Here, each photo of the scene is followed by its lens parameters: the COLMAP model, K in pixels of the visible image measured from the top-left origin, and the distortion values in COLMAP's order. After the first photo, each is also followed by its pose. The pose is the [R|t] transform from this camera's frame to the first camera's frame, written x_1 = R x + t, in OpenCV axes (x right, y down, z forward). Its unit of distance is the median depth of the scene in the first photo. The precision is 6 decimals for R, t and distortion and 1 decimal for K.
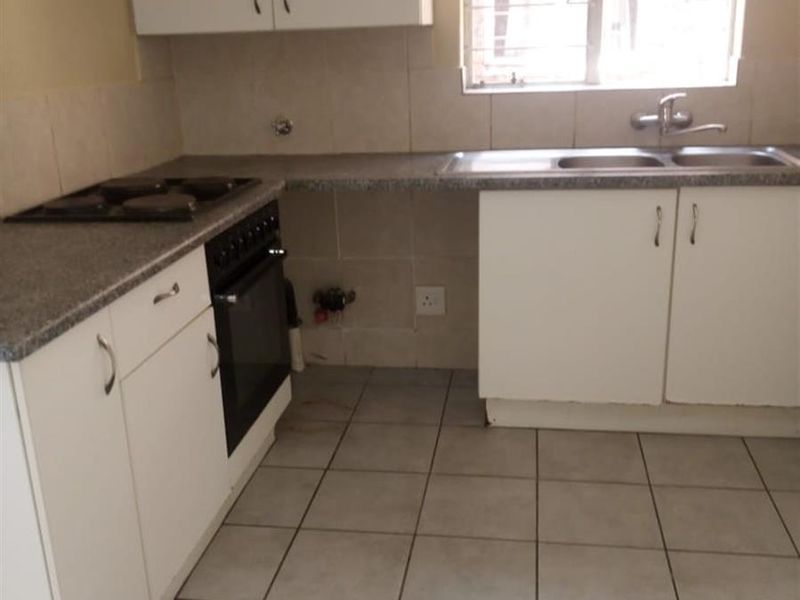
lens RADIAL K [[817.4, 0, 392.9], [0, 817.4, 295.3], [0, 0, 1]] dist [0.012061, 0.000000]
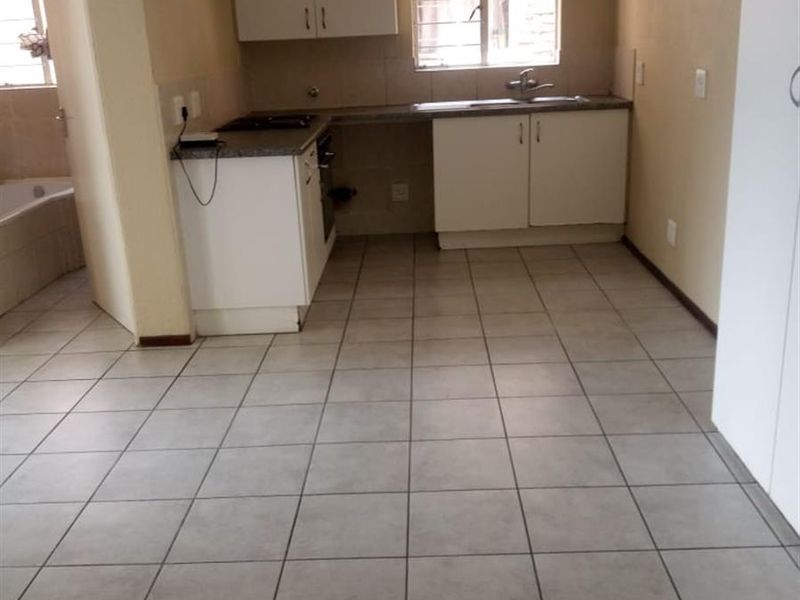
lens RADIAL K [[817.4, 0, 402.8], [0, 817.4, 296.7], [0, 0, 1]] dist [0.012061, 0.000000]
pose [[0.989478, -0.054258, 0.134128, -0.227615], [0.054261, 0.998520, 0.003640, 0.260485], [-0.134127, 0.003676, 0.990957, -0.846532]]
